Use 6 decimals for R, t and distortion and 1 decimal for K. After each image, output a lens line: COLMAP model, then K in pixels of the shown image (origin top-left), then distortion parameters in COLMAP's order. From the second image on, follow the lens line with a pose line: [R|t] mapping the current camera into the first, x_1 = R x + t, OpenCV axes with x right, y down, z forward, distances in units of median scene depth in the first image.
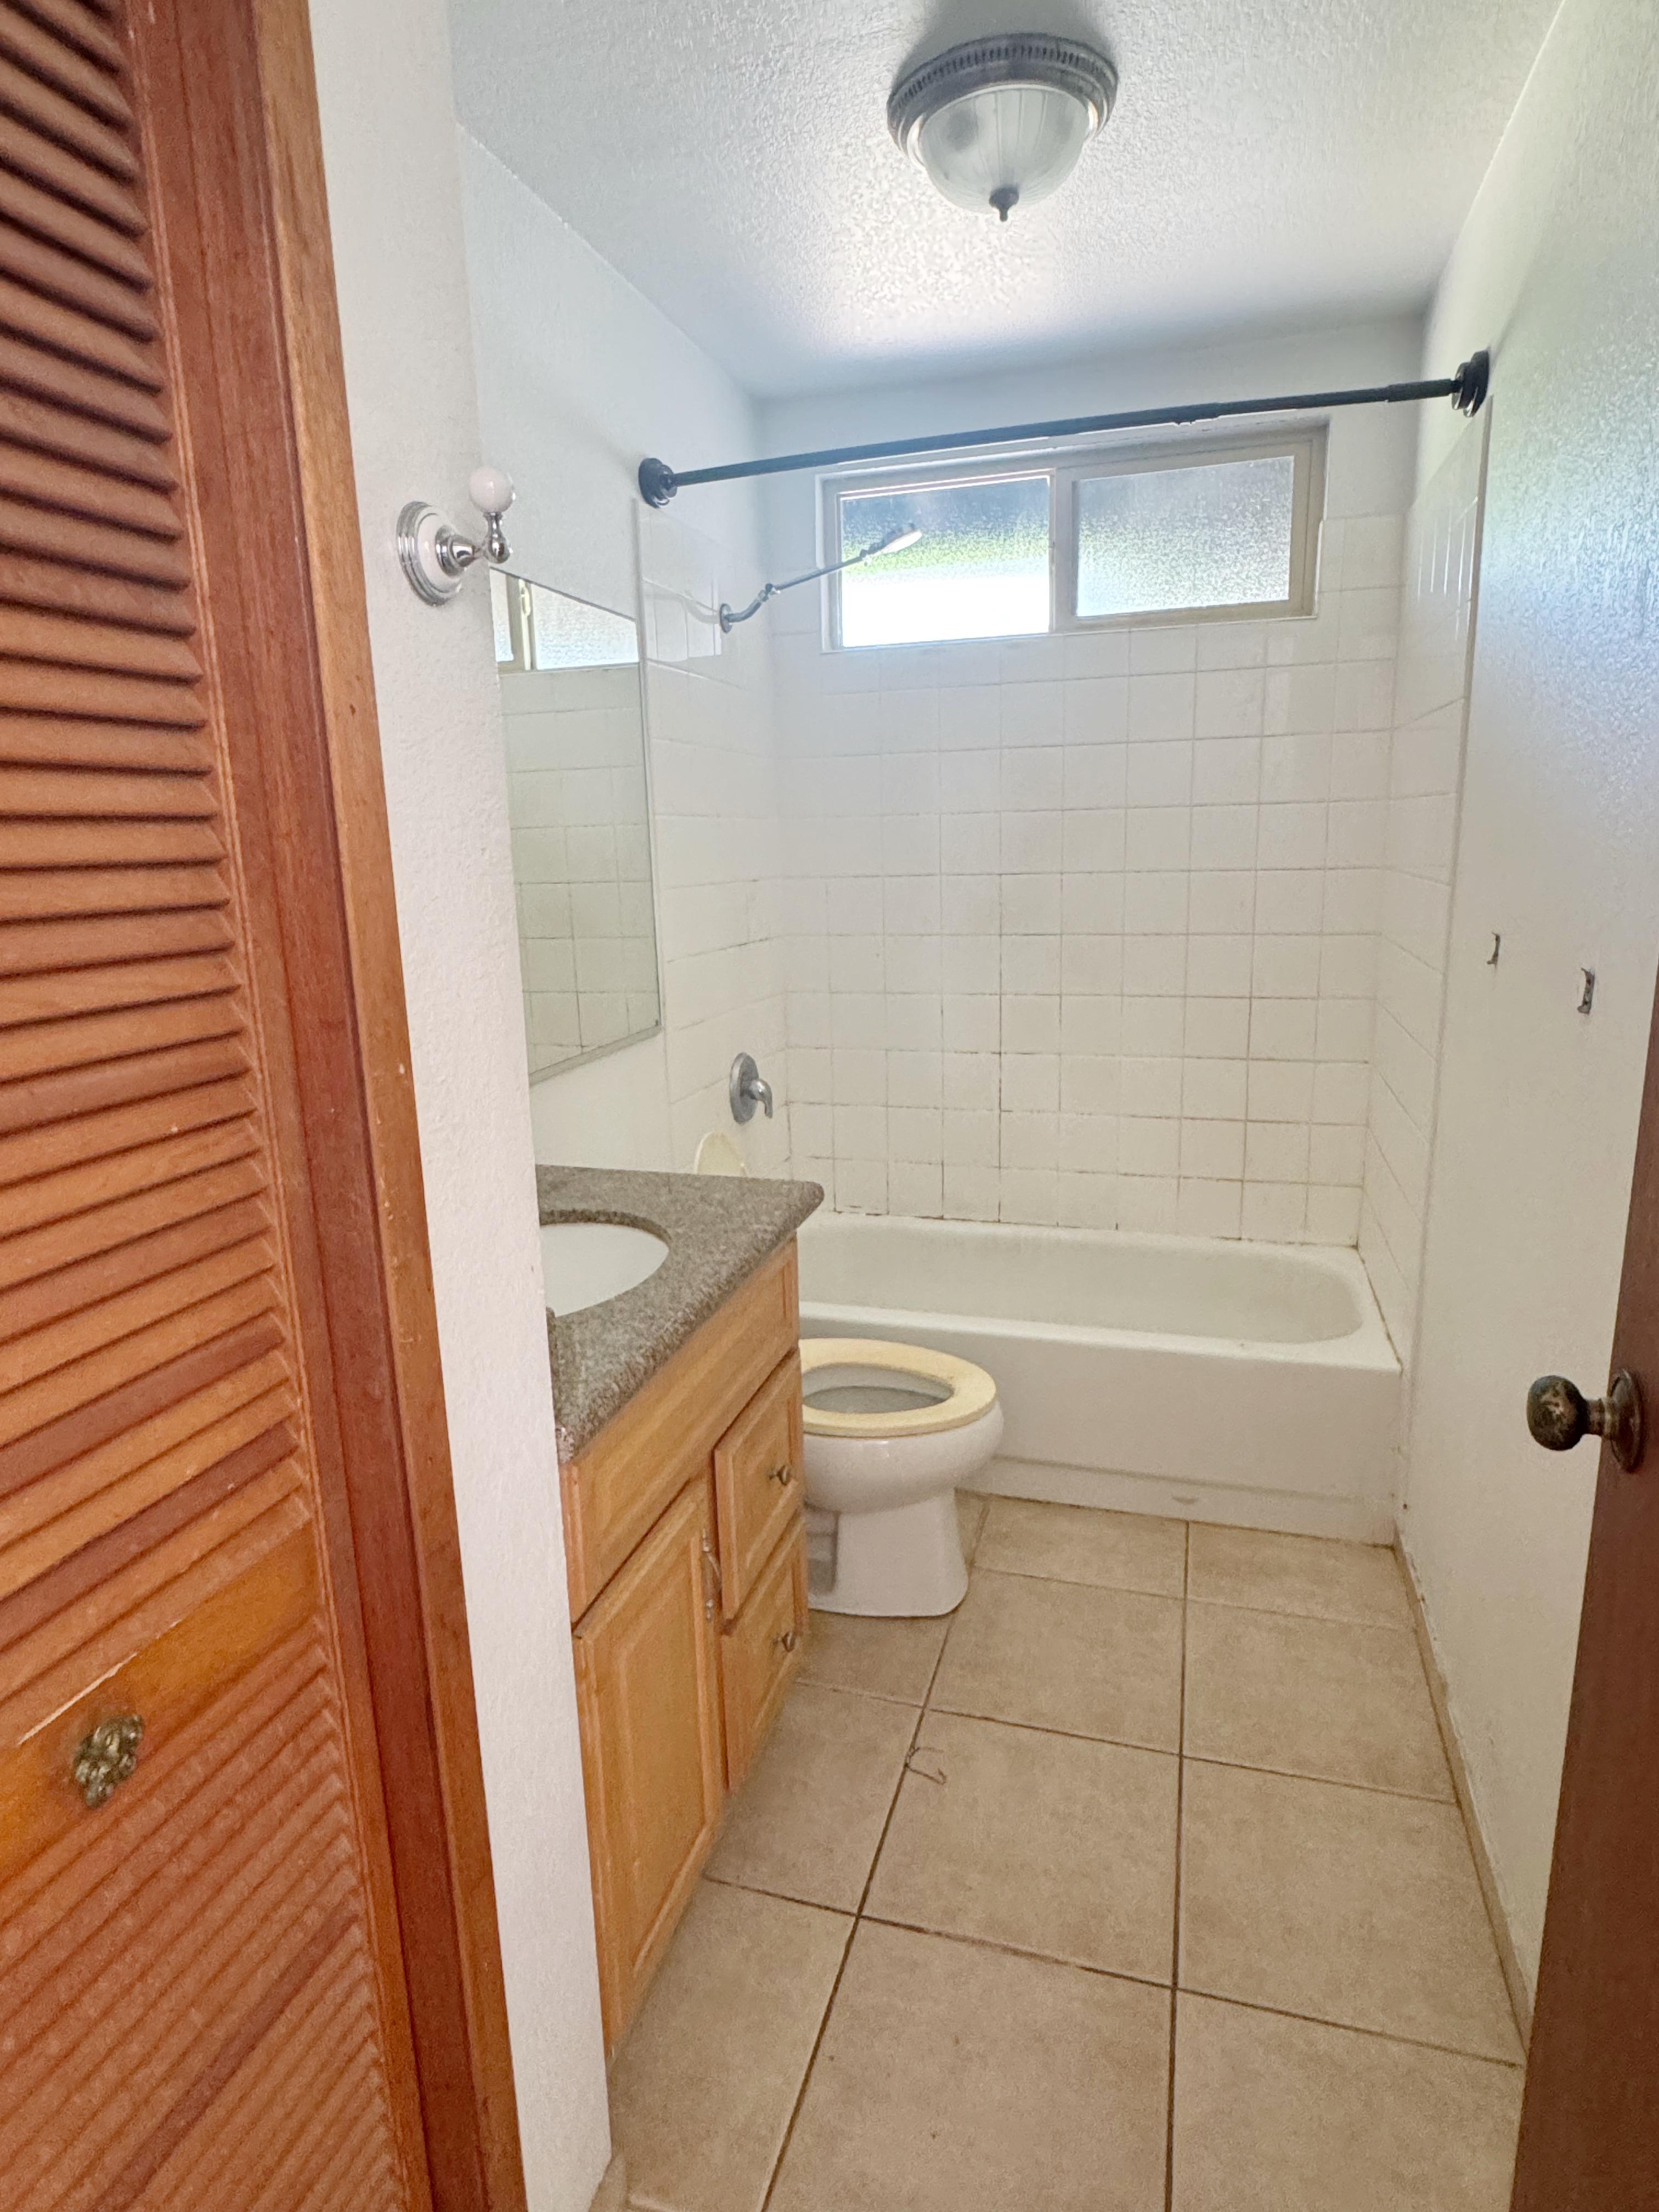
lens RADIAL K [[1231.6, 0, 825.8], [0, 1231.6, 1094.0], [0, 0, 1]] dist [-0.007619, 0.003689]
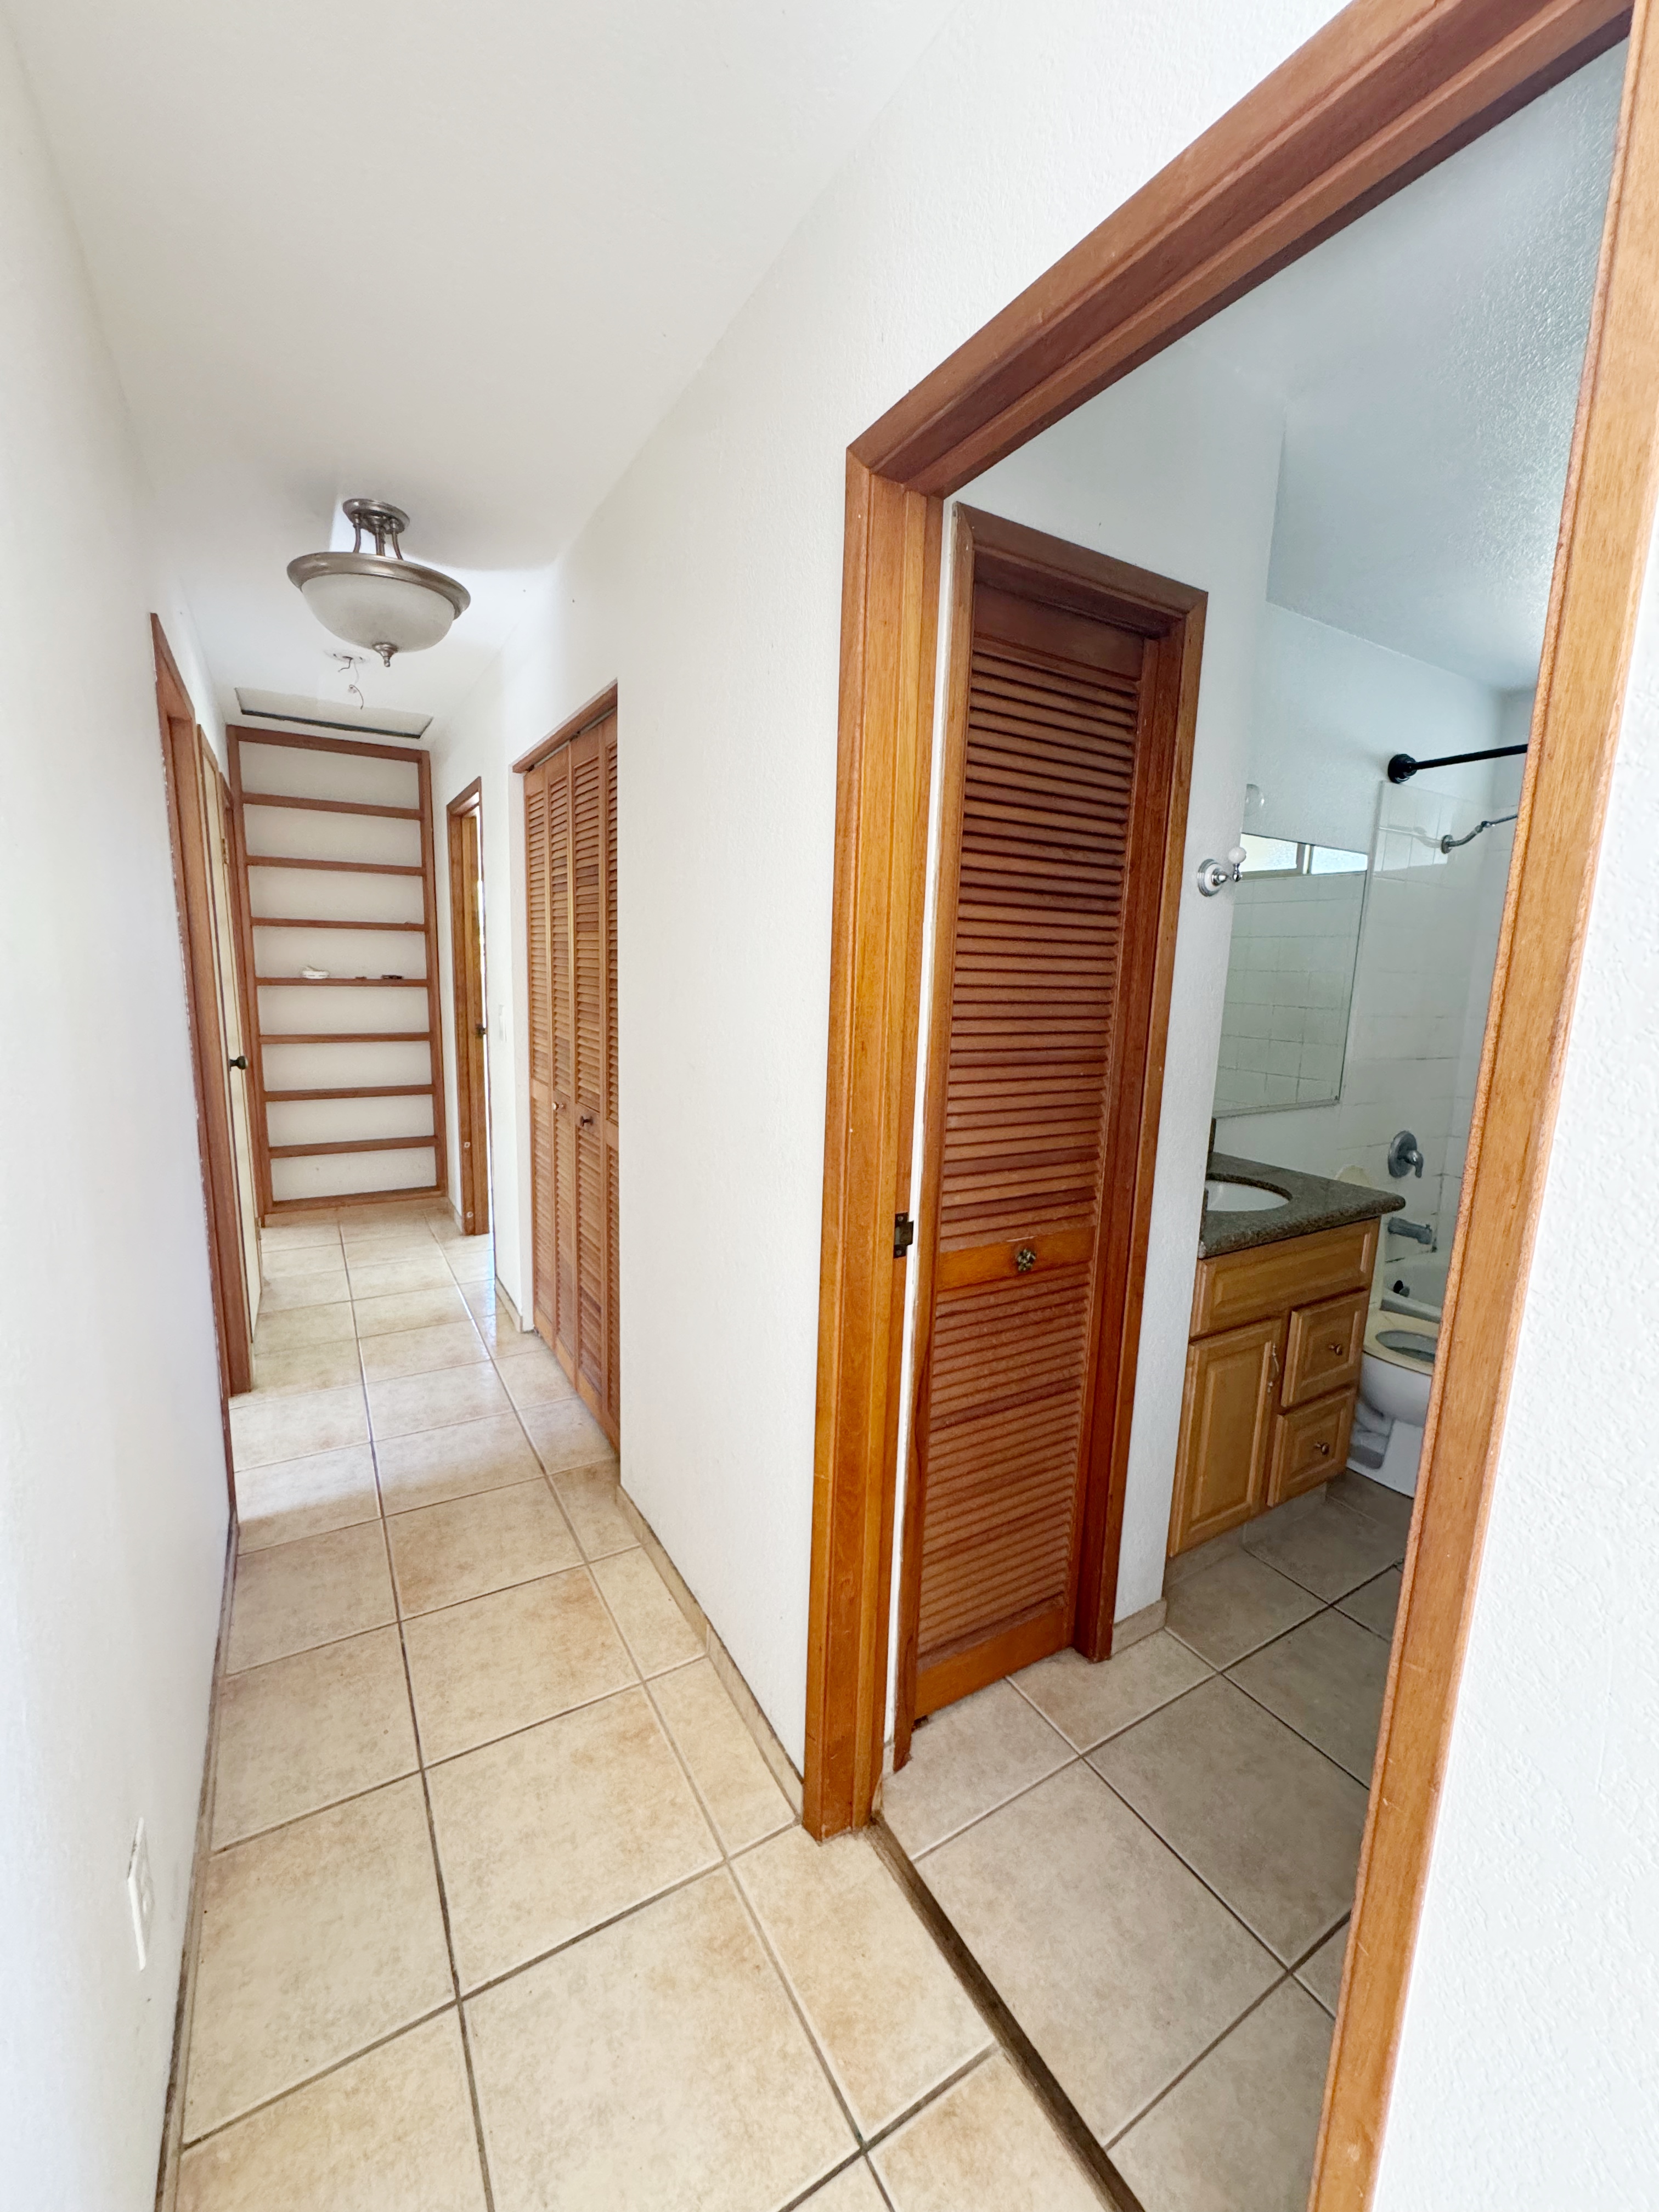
lens RADIAL K [[886.6, 0, 834.9], [0, 886.6, 1099.7], [0, 0, 1]] dist [0.002958, 0.000089]
pose [[0.742847, 0.157191, -0.650745, 0.413593], [-0.190961, 0.981412, 0.019077, 0.150230], [0.641648, 0.110096, 0.759057, -0.954116]]
